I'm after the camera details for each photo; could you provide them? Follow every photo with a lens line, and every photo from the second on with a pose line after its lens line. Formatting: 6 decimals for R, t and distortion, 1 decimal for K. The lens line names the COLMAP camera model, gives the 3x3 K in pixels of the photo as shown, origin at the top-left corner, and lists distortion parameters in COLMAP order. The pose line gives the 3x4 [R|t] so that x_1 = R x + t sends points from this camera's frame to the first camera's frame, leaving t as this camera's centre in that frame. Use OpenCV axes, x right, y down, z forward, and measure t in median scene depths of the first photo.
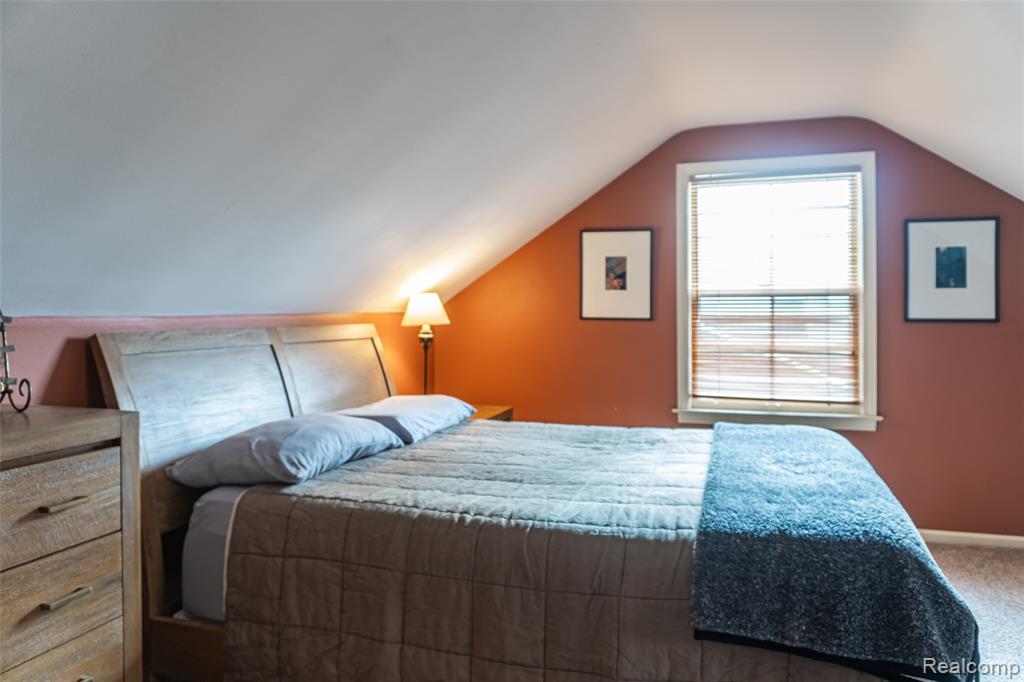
lens RADIAL K [[692.7, 0, 505.0], [0, 692.7, 308.4], [0, 0, 1]] dist [-0.020473, -0.000276]
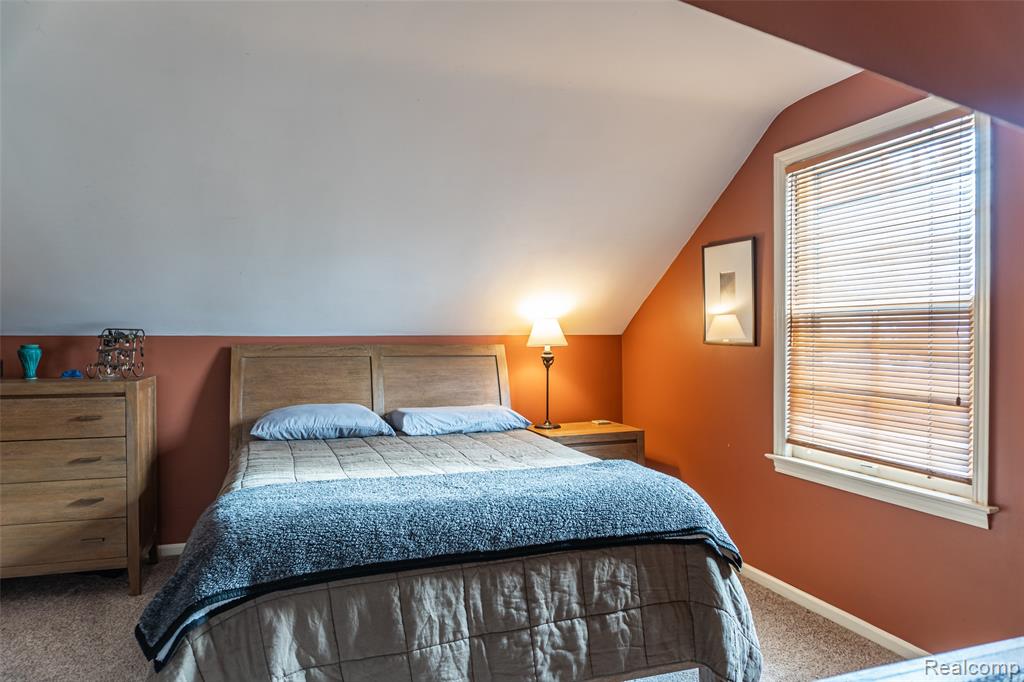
lens RADIAL K [[692.7, 0, 514.9], [0, 692.7, 346.9], [0, 0, 1]] dist [-0.020473, -0.000276]
pose [[0.599218, 0.020464, -0.800324, 0.755286], [0.000686, 0.999660, 0.026075, -0.004185], [0.800586, -0.016174, 0.599000, 0.279729]]
